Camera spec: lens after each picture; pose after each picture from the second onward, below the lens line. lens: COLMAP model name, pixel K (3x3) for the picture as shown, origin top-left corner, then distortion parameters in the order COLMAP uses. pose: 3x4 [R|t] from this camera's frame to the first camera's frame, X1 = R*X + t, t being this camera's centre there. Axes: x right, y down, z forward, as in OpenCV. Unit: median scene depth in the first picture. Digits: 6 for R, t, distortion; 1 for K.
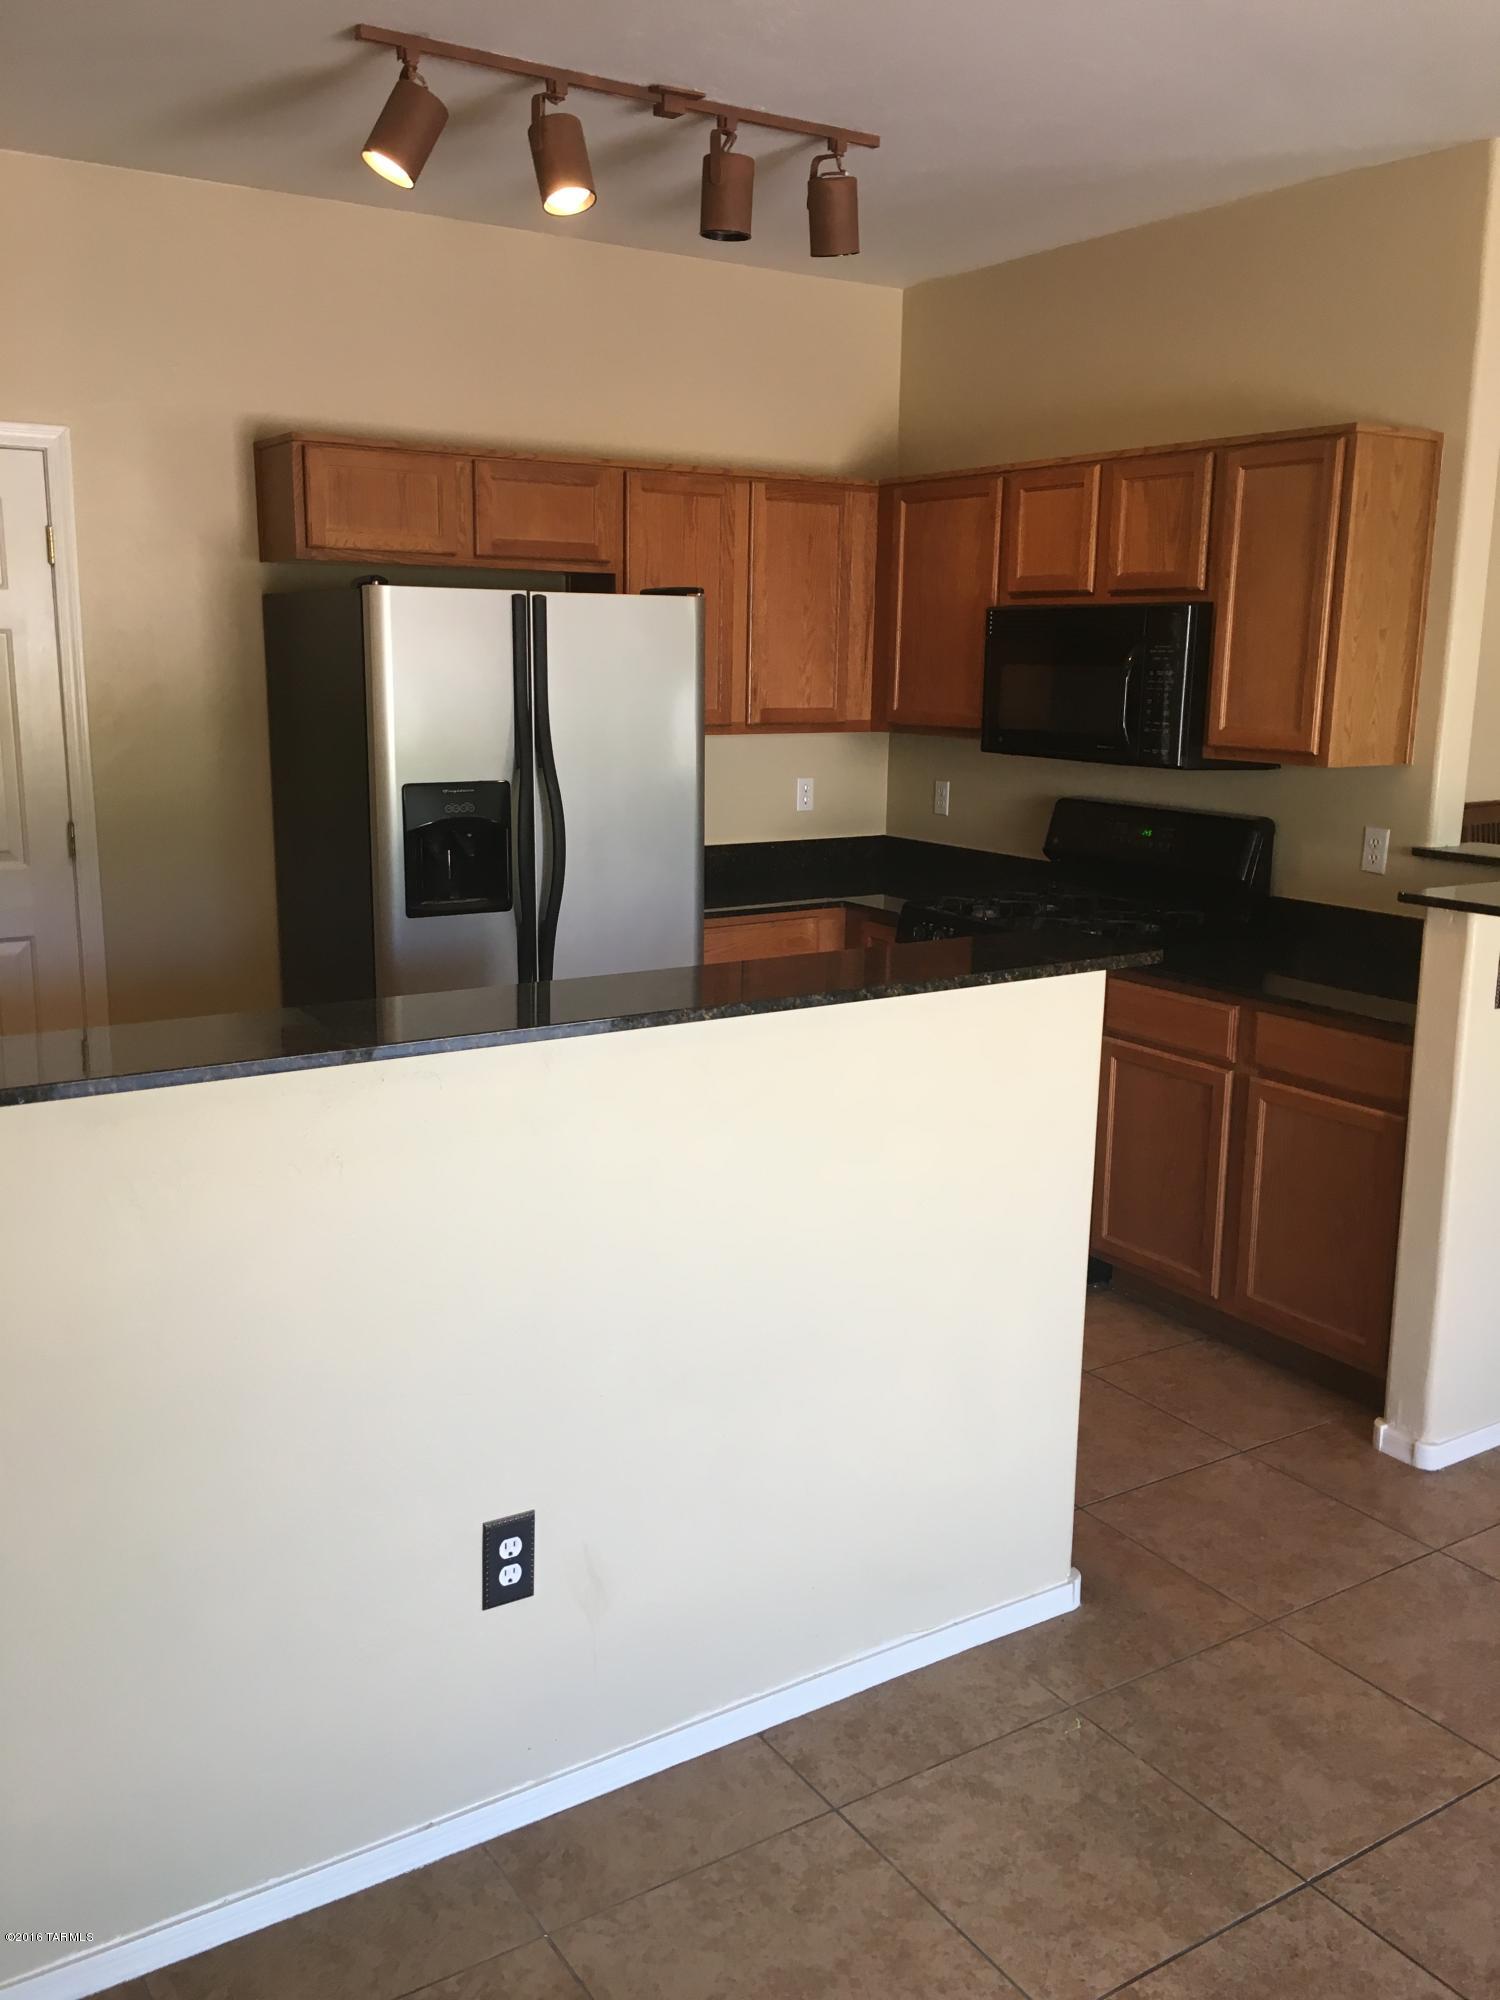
lens RADIAL K [[1738.0, 0, 750.0], [0, 1738.0, 1000.0], [0, 0, 1]] dist [0.050488, -0.010783]
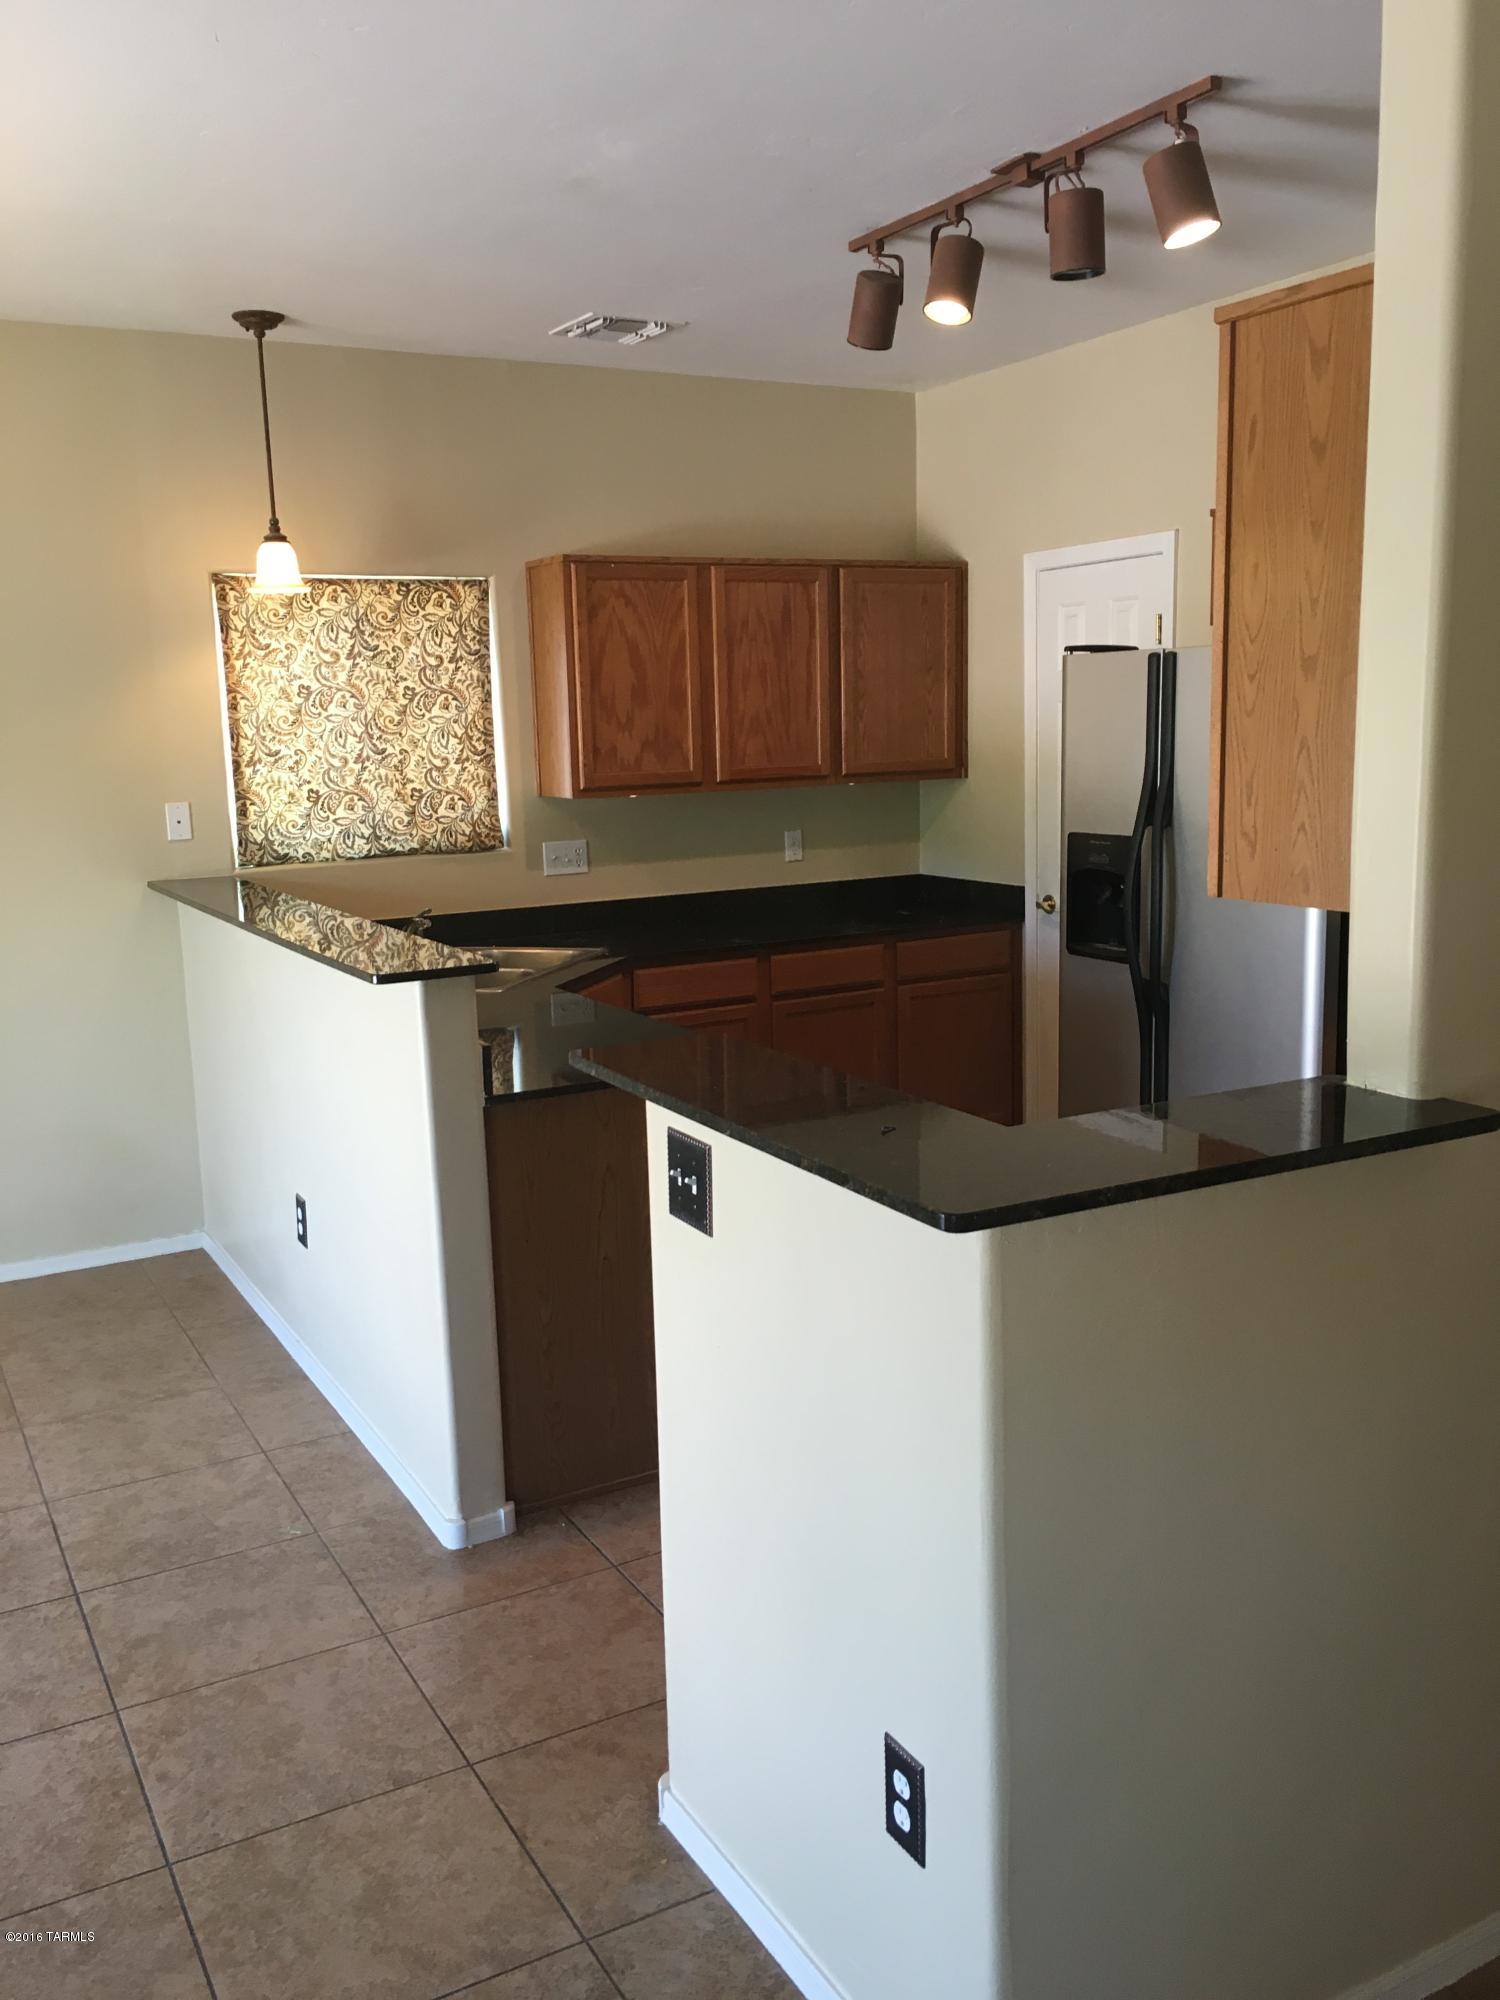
lens RADIAL K [[1738.0, 0, 750.0], [0, 1738.0, 1000.0], [0, 0, 1]] dist [0.050488, -0.010783]
pose [[-0.080022, 0.153198, -0.984950, 1.389395], [-0.182022, 0.969259, 0.165546, -0.251622], [0.980033, 0.192530, -0.049676, 1.324123]]
